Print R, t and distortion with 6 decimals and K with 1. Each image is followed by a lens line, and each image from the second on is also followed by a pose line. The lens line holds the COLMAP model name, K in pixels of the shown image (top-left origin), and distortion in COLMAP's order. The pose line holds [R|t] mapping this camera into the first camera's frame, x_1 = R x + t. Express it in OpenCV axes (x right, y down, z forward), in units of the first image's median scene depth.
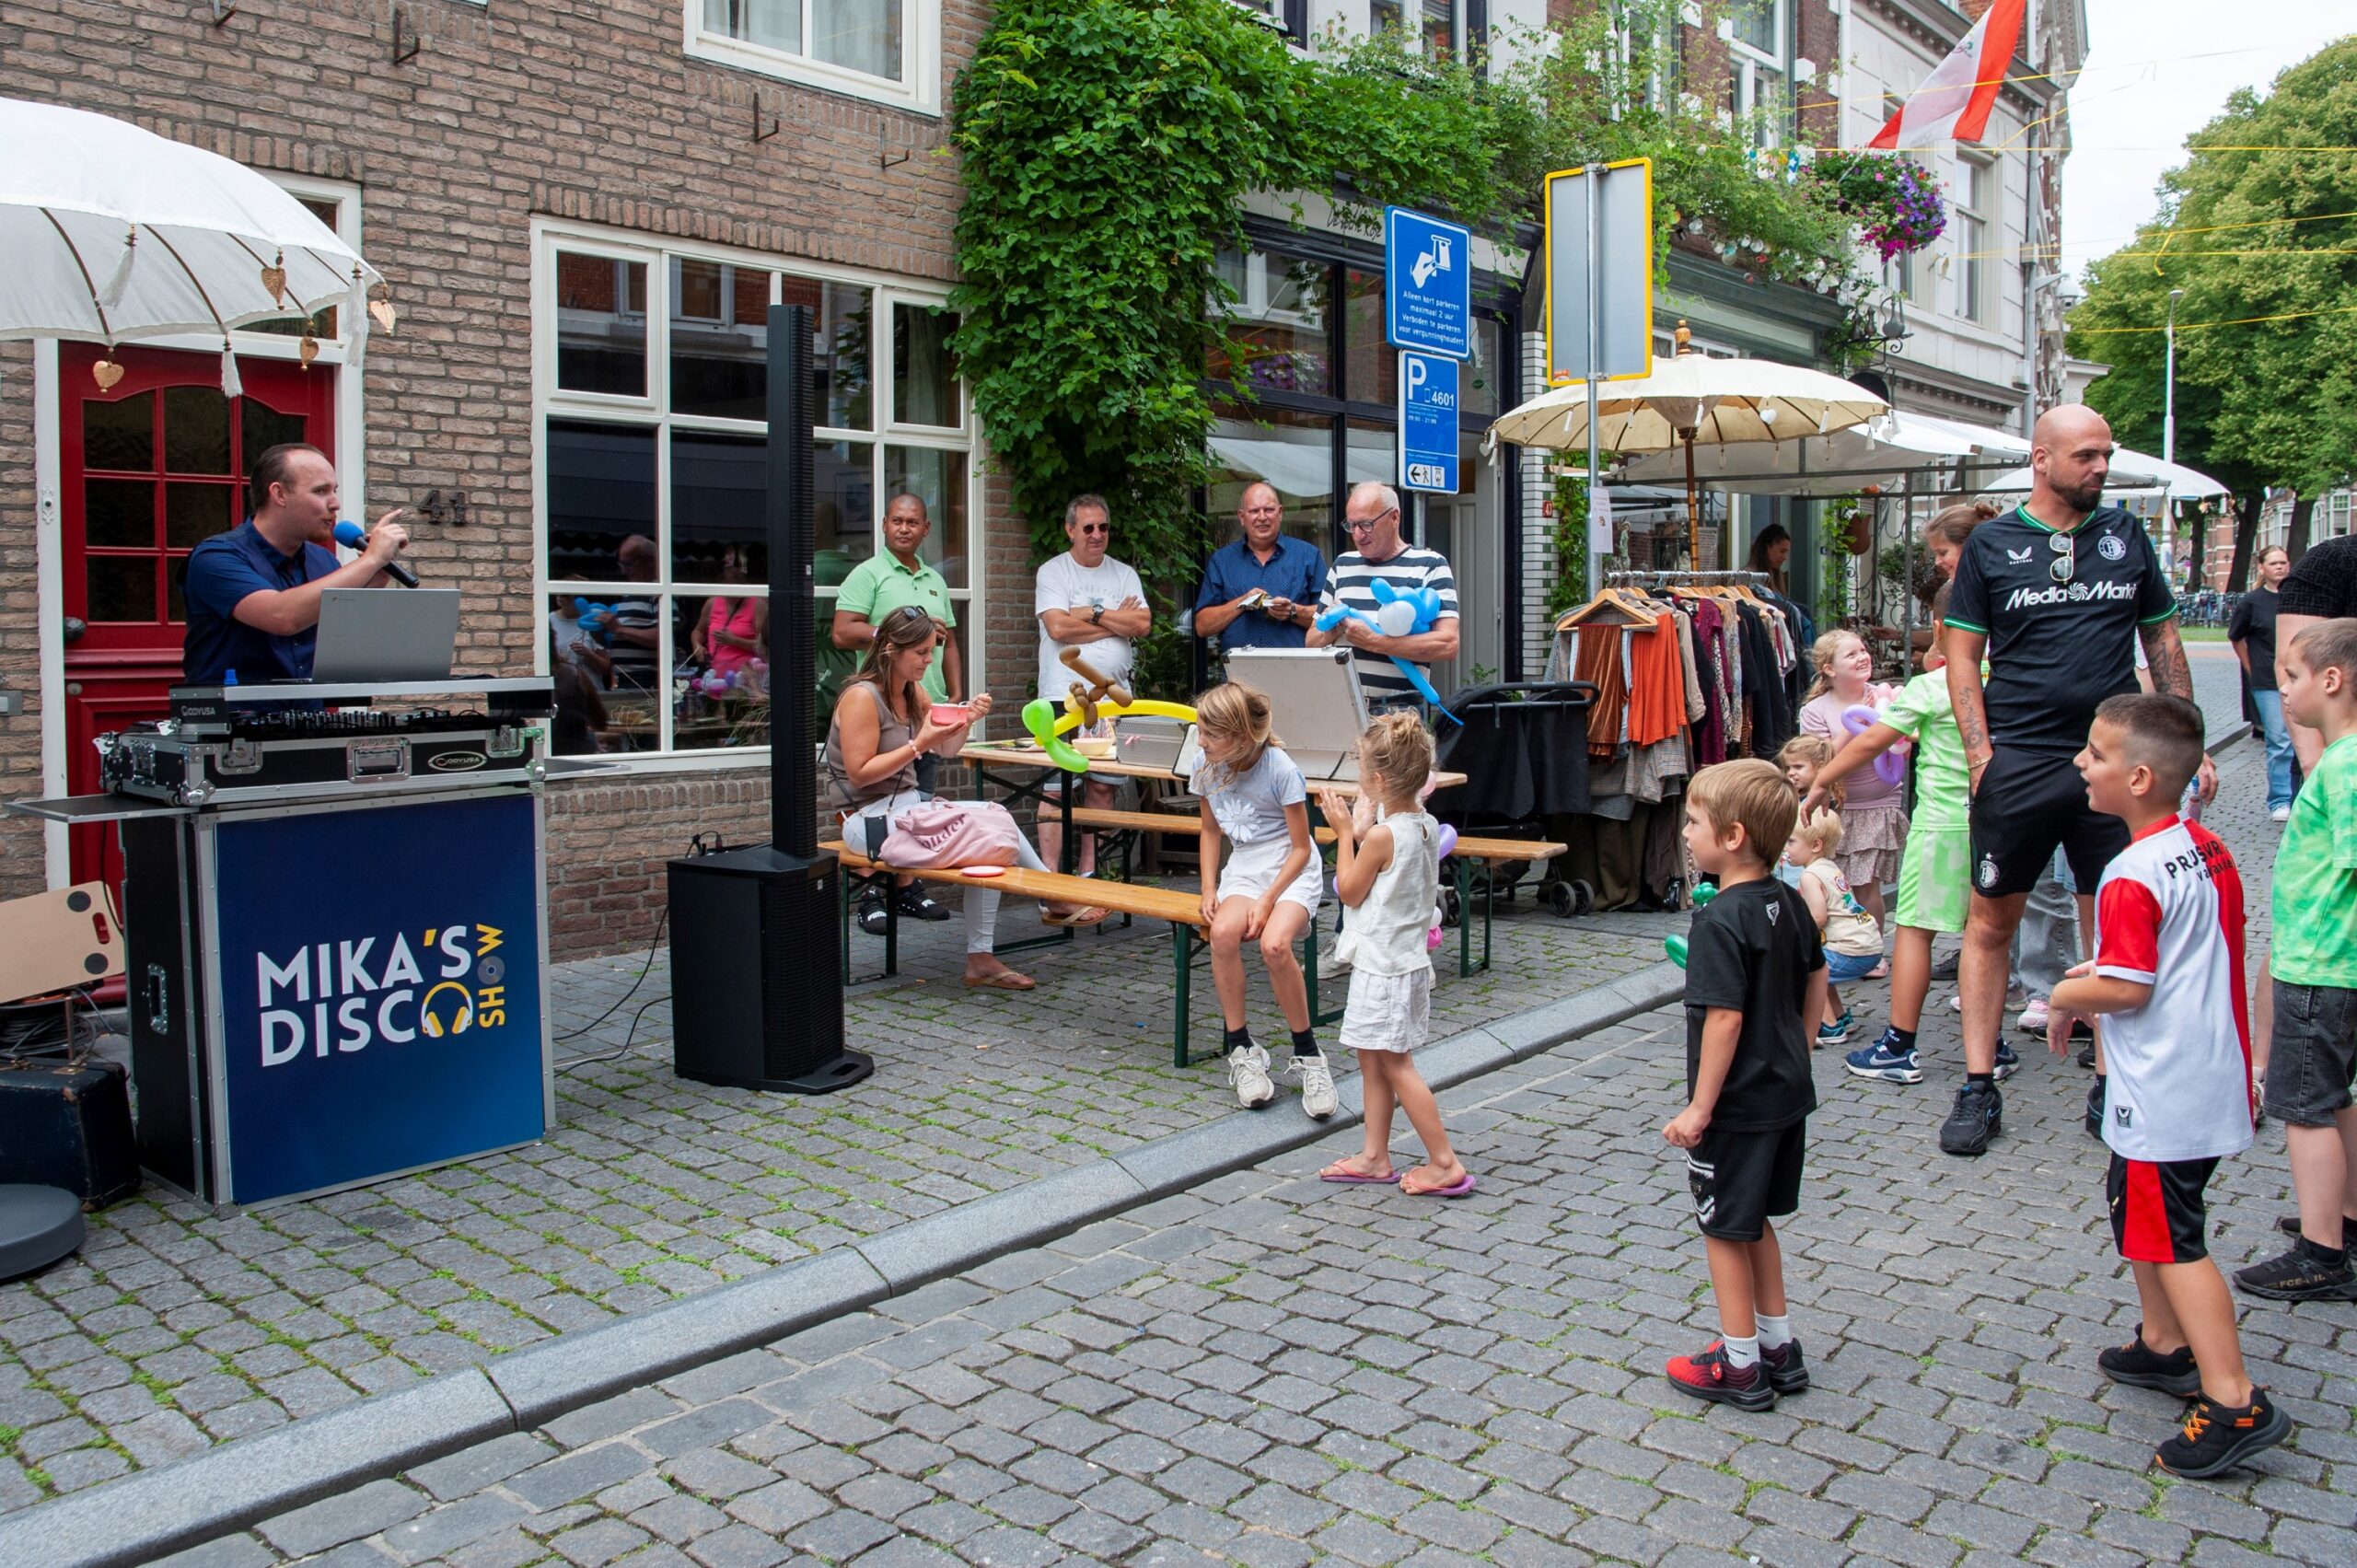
lens RADIAL K [[1914.7, 0, 1157.2], [0, 1914.7, 733.3], [0, 0, 1]] dist [-0.074504, 0.024282]
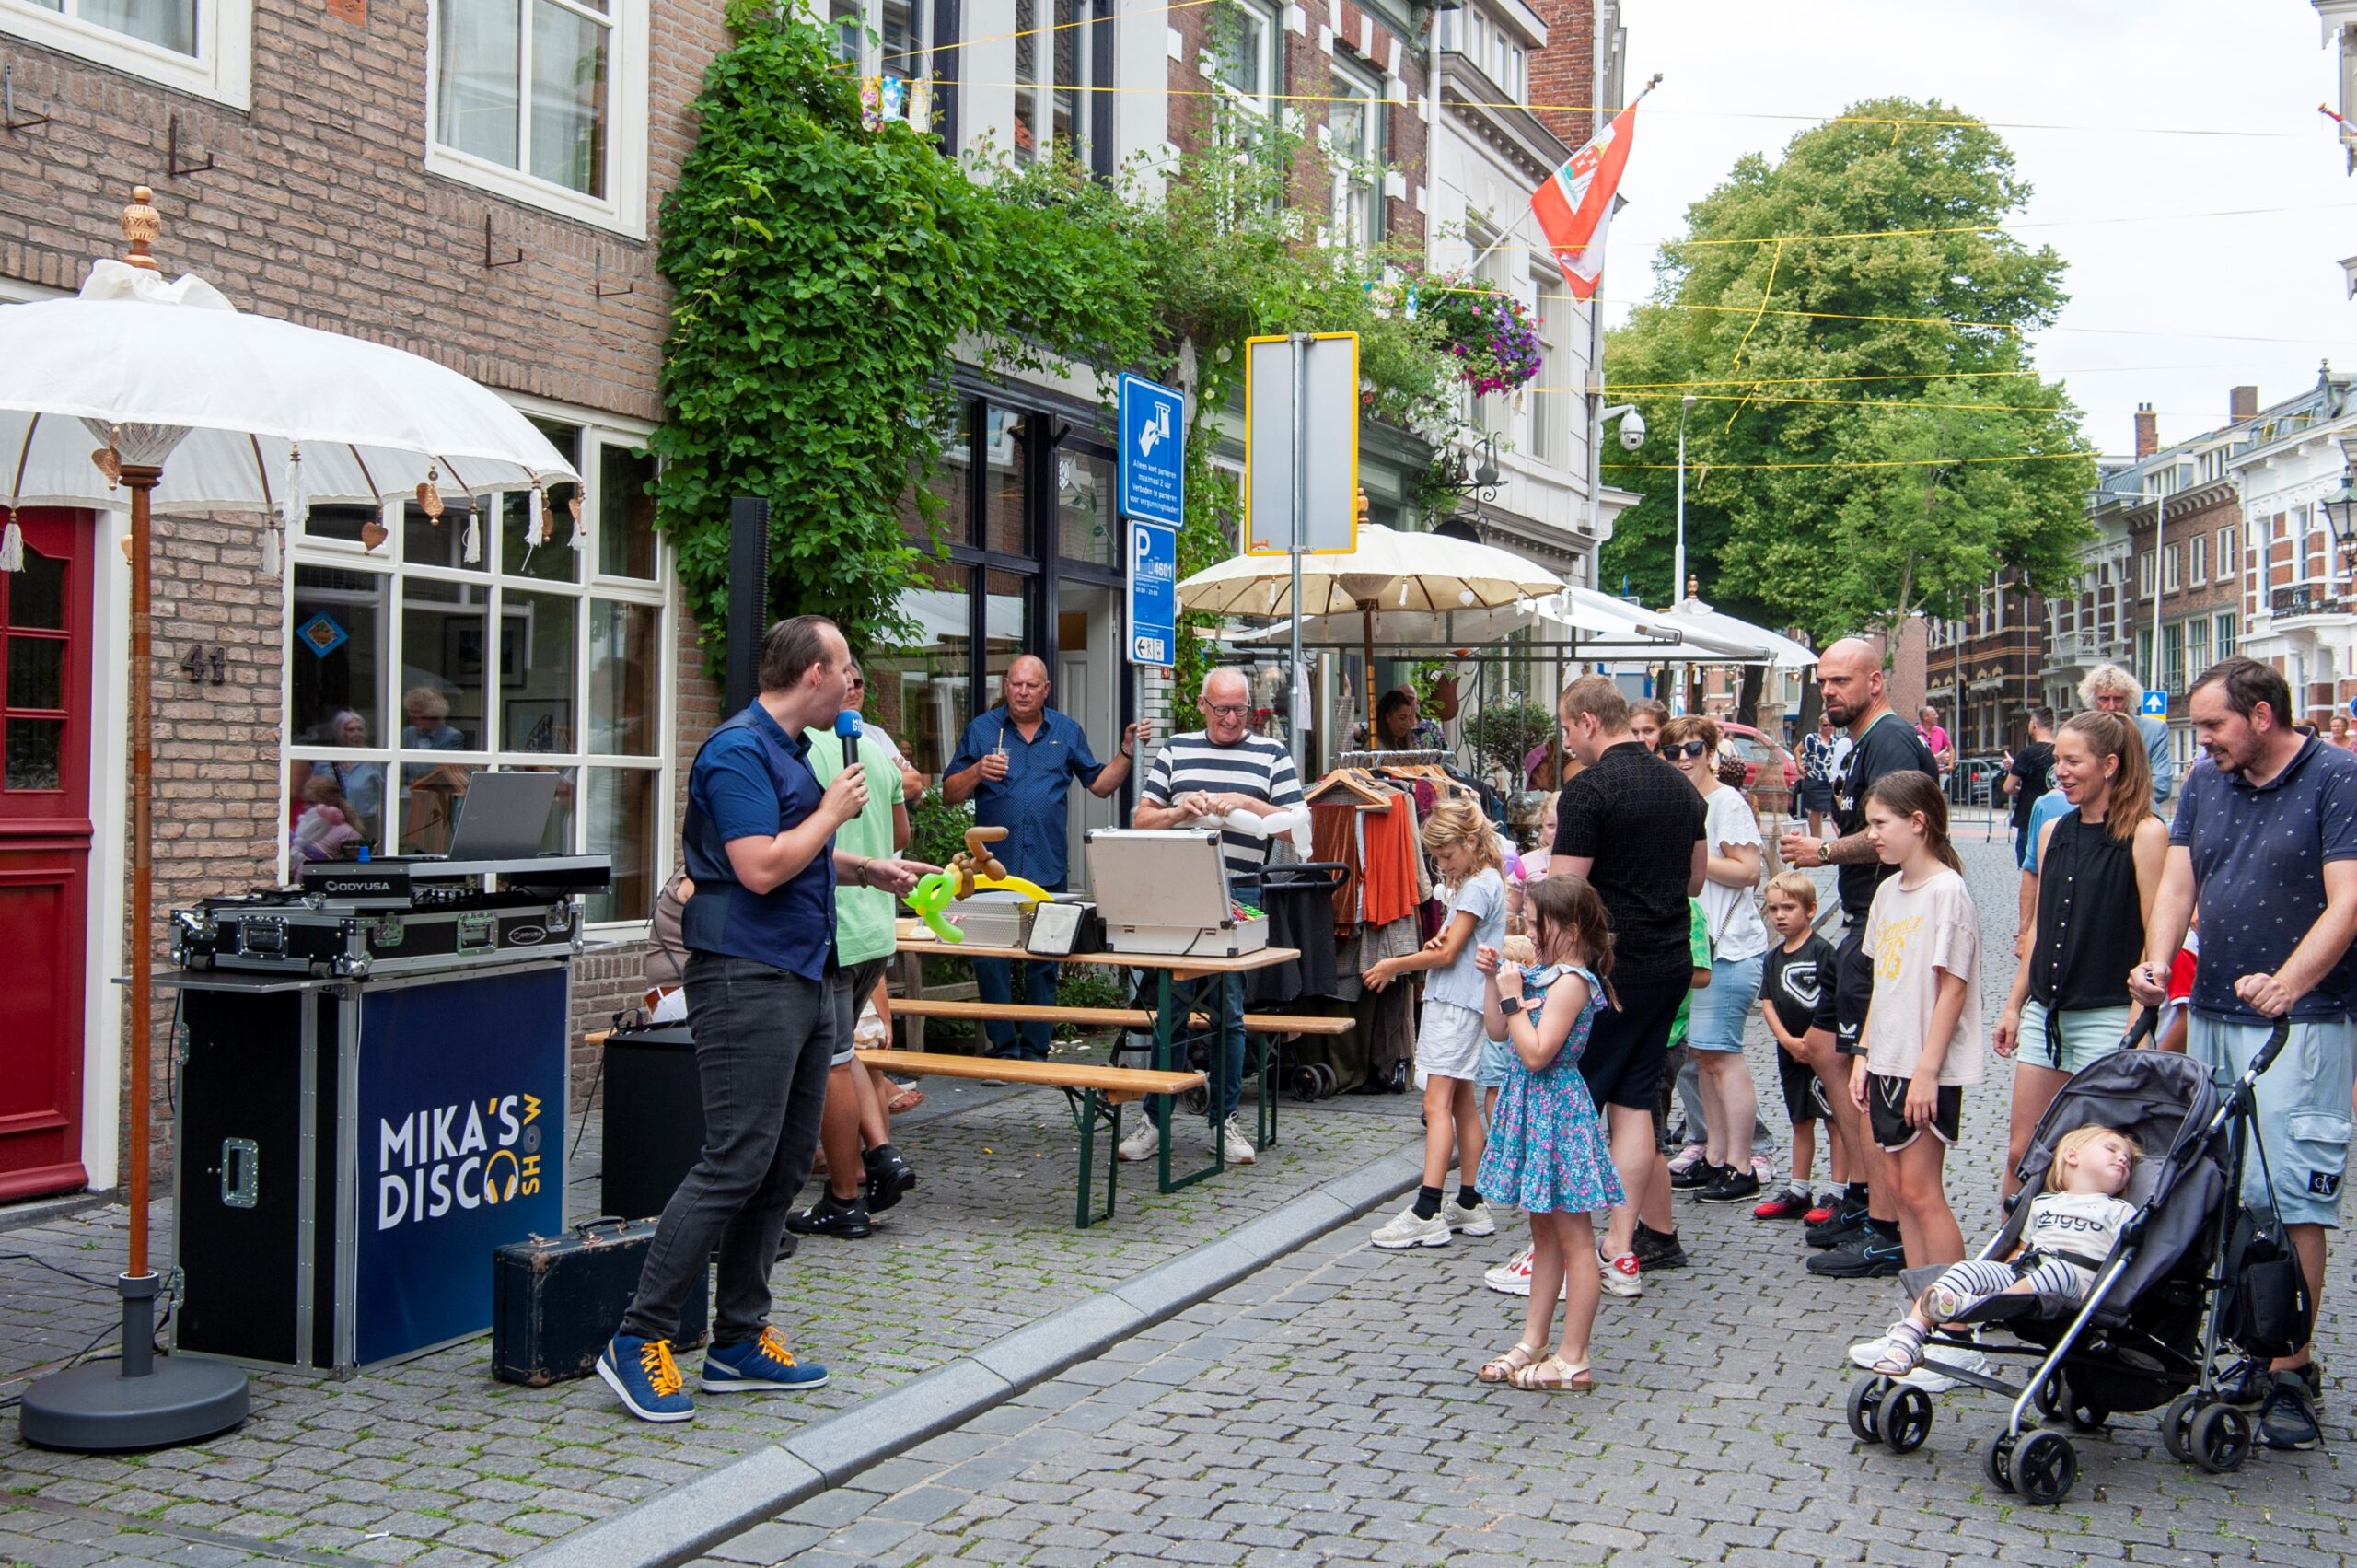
lens RADIAL K [[2637.6, 0, 1177.5], [0, 2637.6, 781.4], [0, 0, 1]] dist [0.022640, 0.000000]
pose [[0.949286, 0.013755, 0.314113, -0.277365], [0.003812, 0.998466, -0.055242, 0.006722], [-0.314391, 0.053638, 0.947777, -0.284220]]
